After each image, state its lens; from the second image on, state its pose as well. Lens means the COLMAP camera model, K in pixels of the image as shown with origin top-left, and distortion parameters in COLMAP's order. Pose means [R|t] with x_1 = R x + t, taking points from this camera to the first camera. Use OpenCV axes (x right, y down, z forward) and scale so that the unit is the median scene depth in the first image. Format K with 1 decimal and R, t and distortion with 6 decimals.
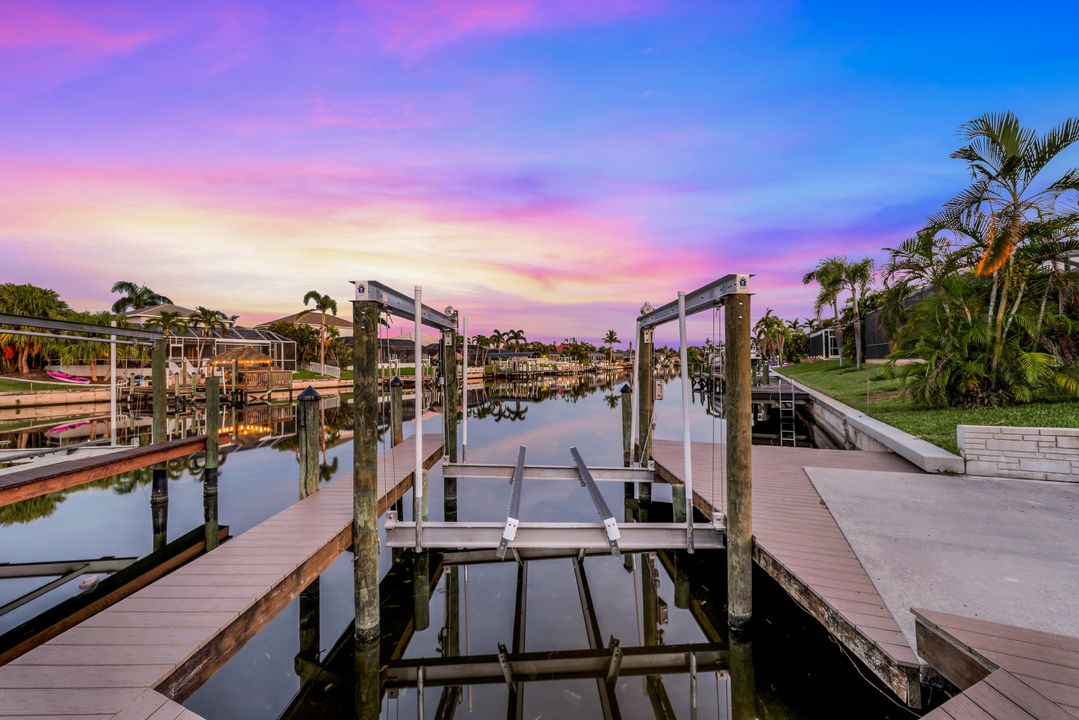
lens RADIAL K [[450.3, 0, 540.6], [0, 450.3, 360.1], [0, 0, 1]] dist [-0.000008, 0.000793]
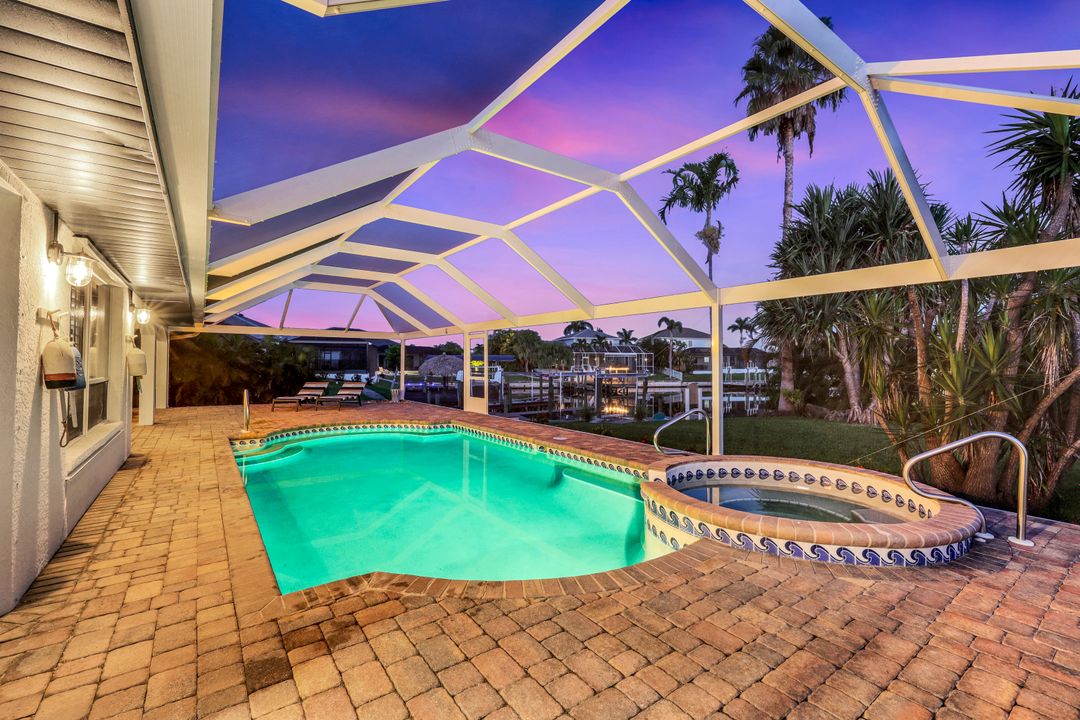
lens RADIAL K [[450.8, 0, 539.5], [0, 450.8, 355.8], [0, 0, 1]] dist [-0.000008, 0.000793]
pose [[0.660369, 0.006312, -0.750915, 0.284596], [-0.008150, 0.999966, 0.001238, -0.031529], [0.750897, 0.005303, 0.660398, -0.205711]]
